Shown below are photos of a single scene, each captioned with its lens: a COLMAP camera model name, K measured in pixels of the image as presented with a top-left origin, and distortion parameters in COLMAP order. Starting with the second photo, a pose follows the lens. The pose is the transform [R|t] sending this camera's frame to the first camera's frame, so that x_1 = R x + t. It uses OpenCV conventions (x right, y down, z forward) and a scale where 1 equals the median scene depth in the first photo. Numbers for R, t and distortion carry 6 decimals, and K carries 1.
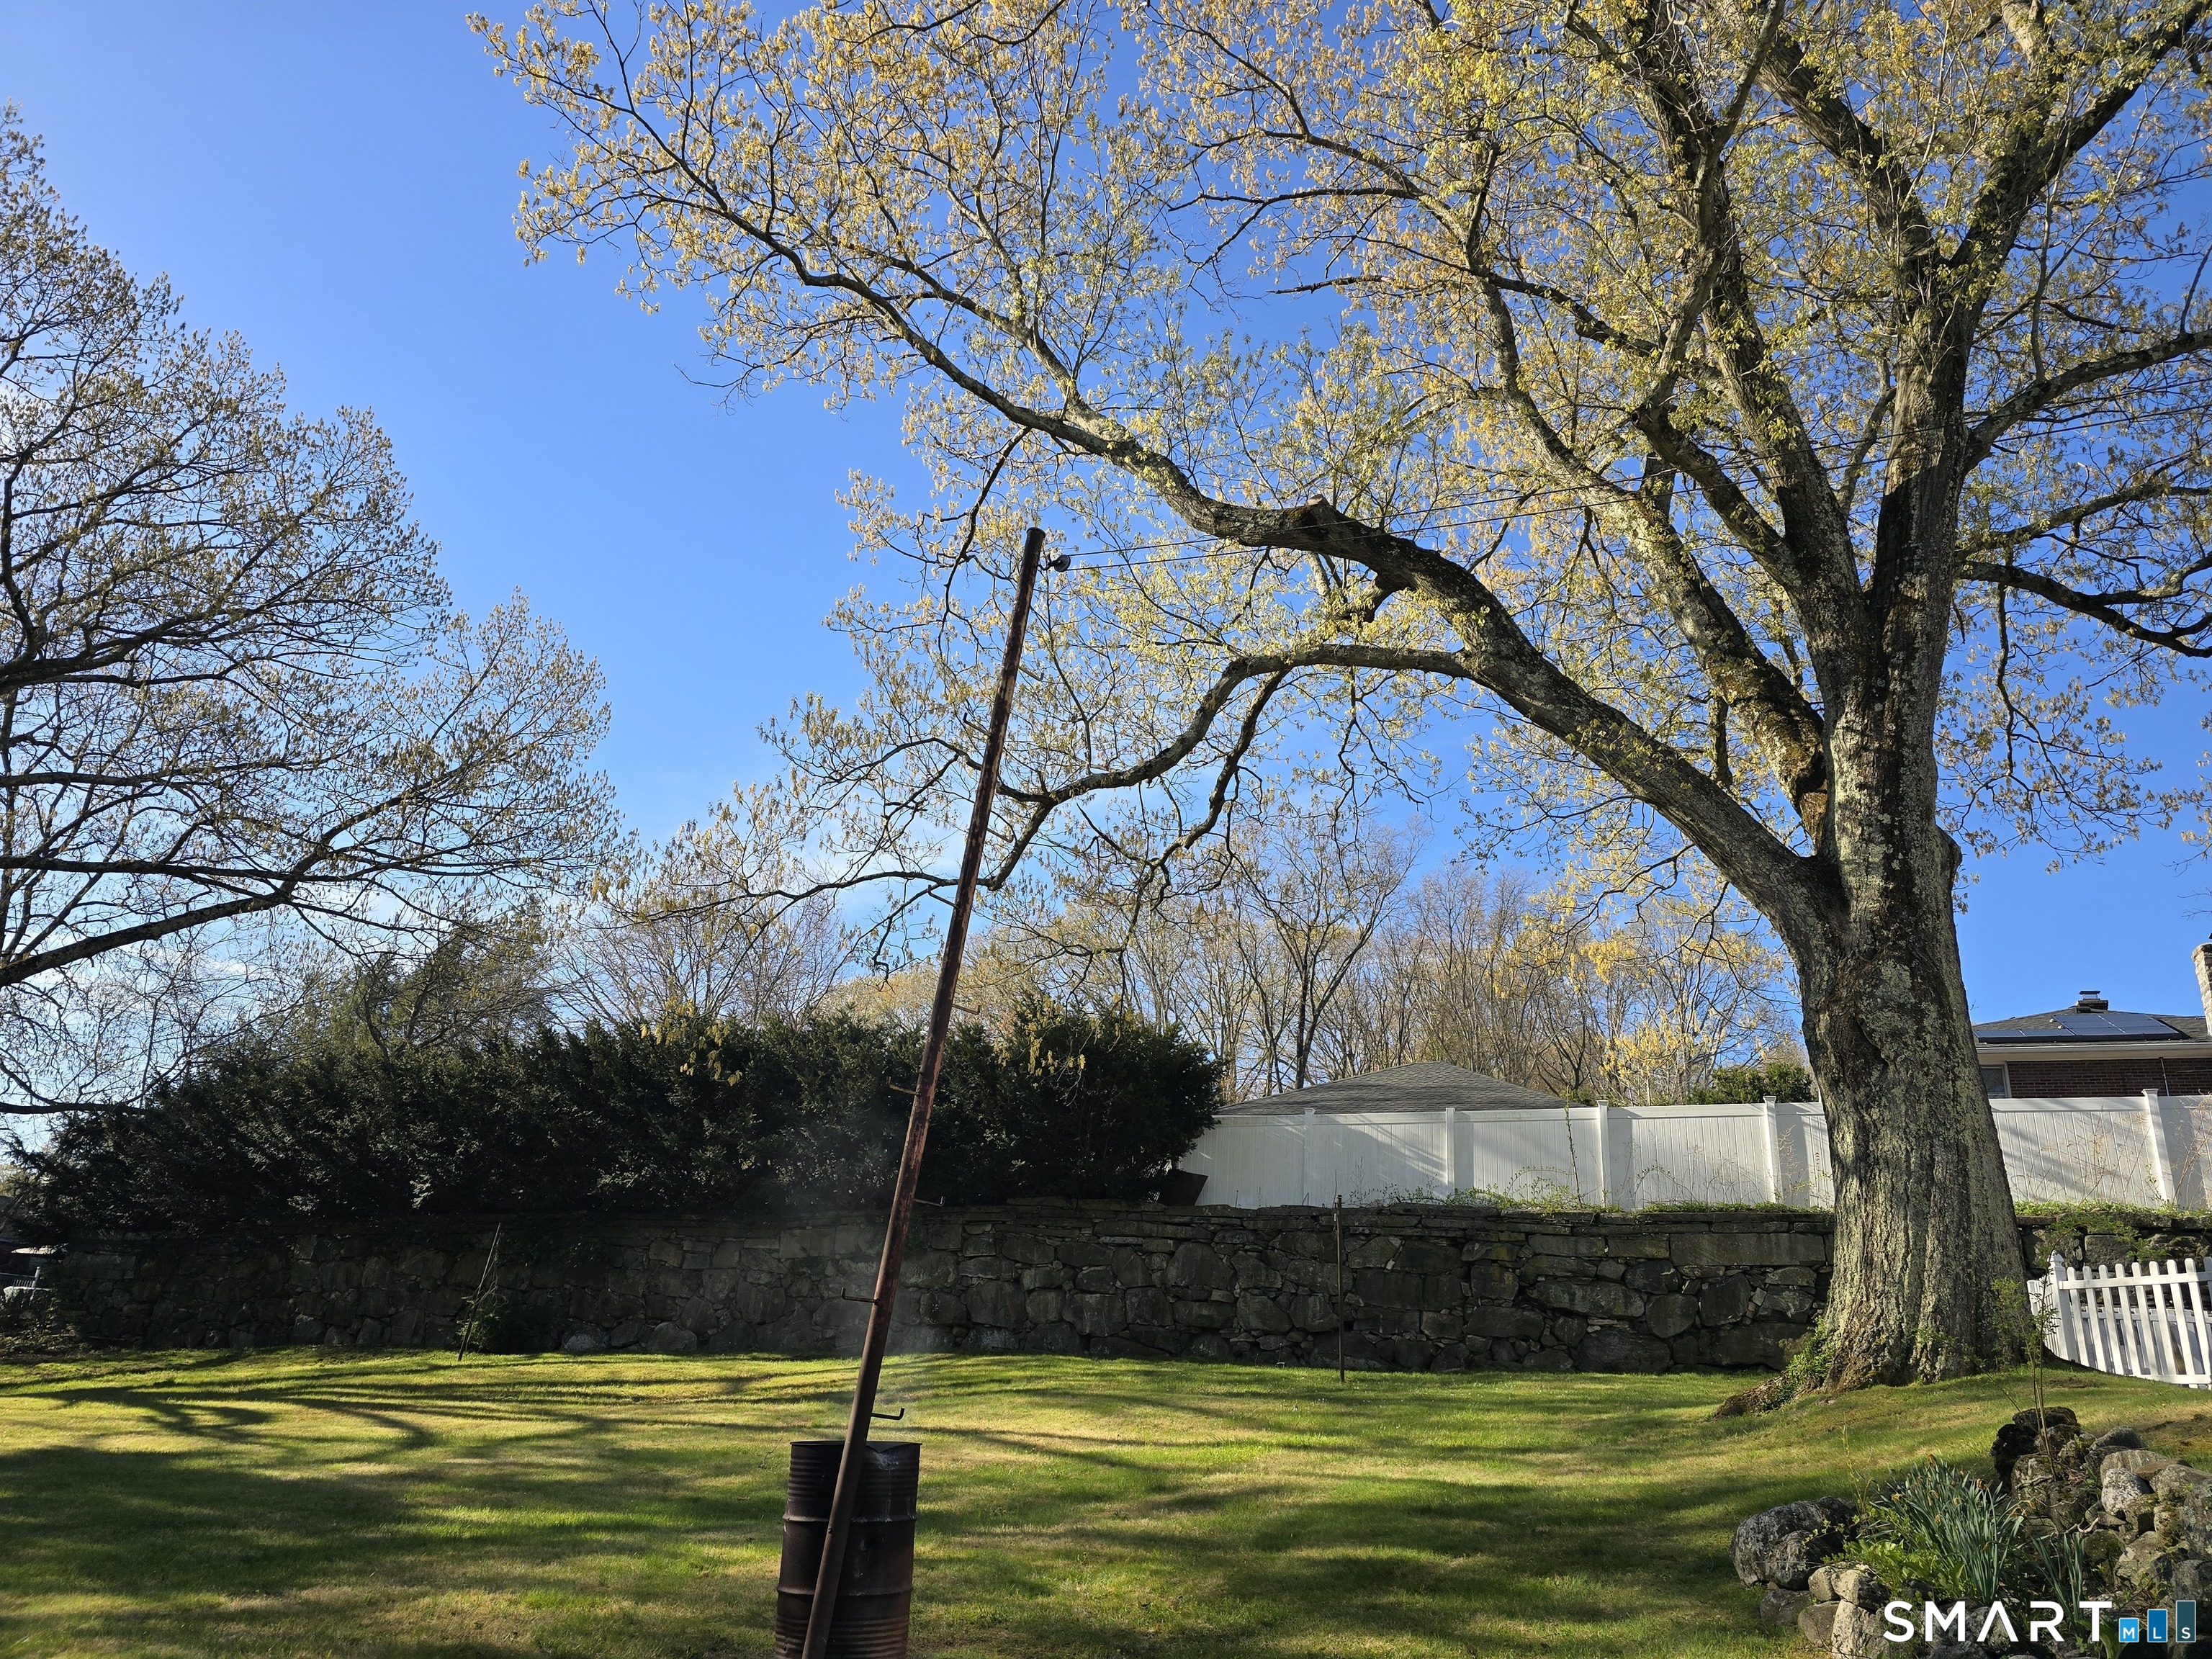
lens RADIAL K [[1507.8, 0, 1110.3], [0, 1507.8, 833.1], [0, 0, 1]] dist [0.070198, -0.059190]
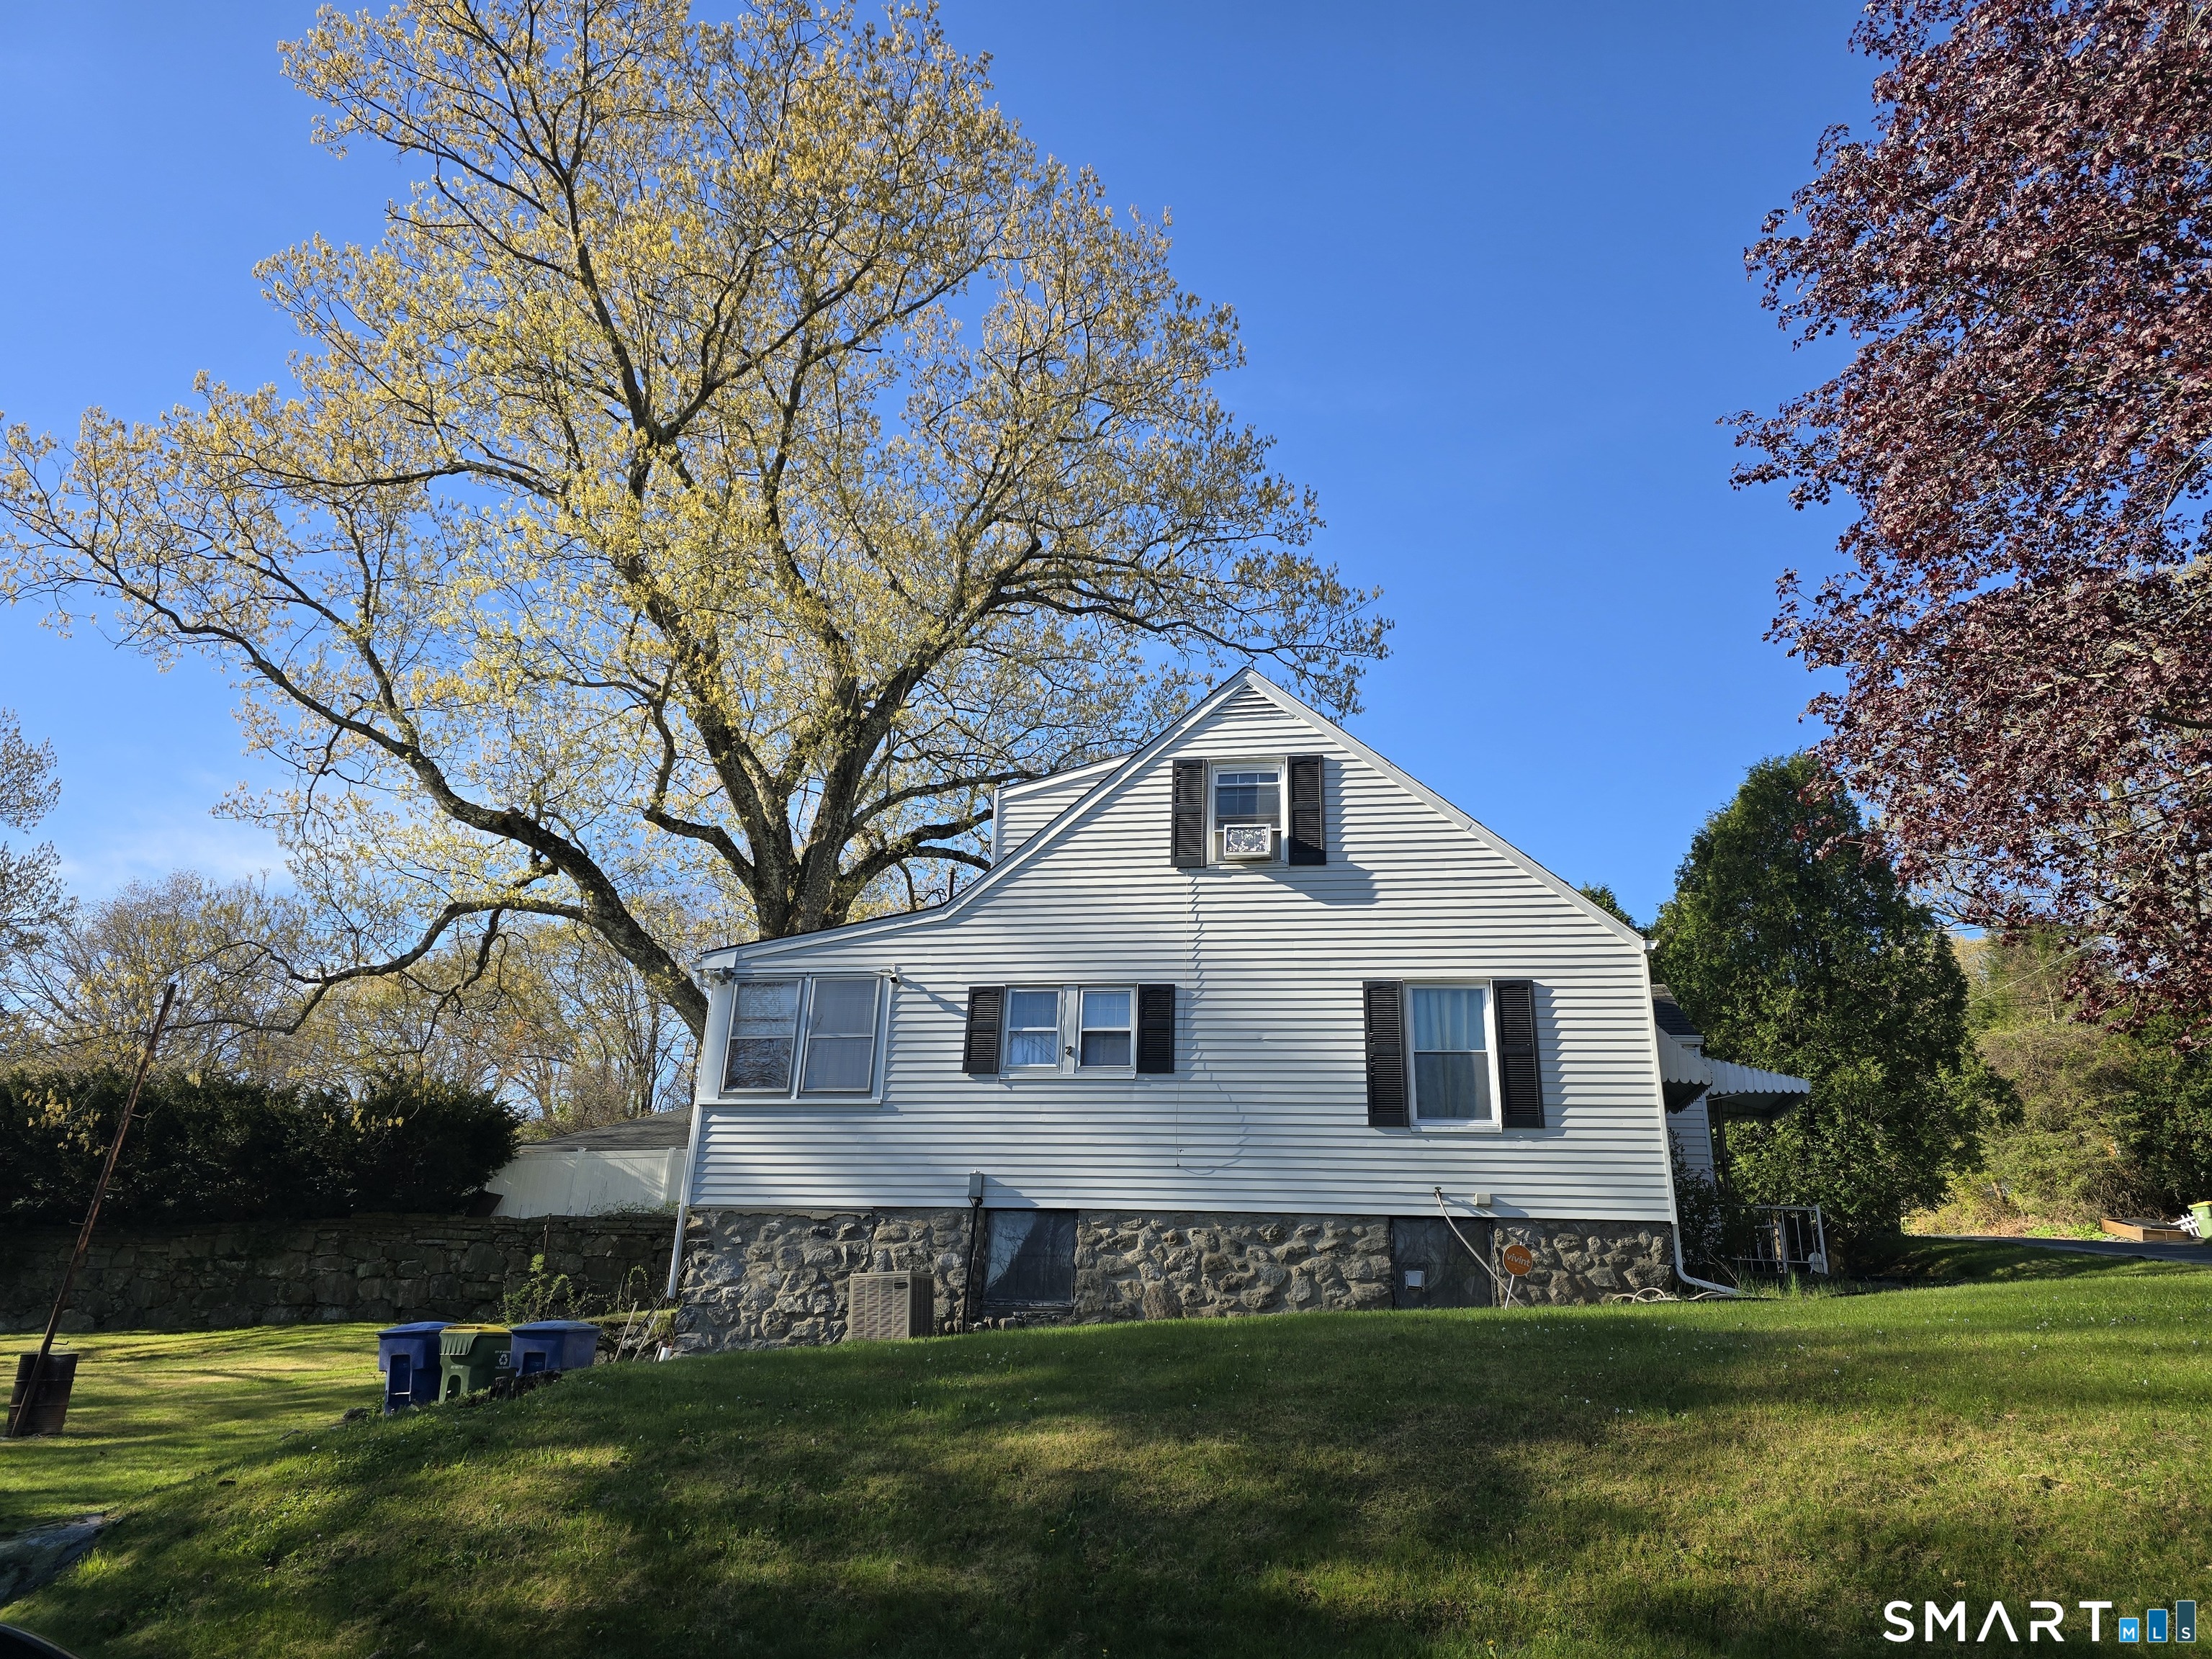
lens RADIAL K [[1507.8, 0, 1116.6], [0, 1507.8, 823.3], [0, 0, 1]] dist [0.070198, -0.059190]
pose [[0.964921, 0.049761, 0.257782, 0.247440], [-0.054679, 0.998433, 0.011938, -0.184995], [-0.256784, -0.025614, 0.966129, -0.572944]]
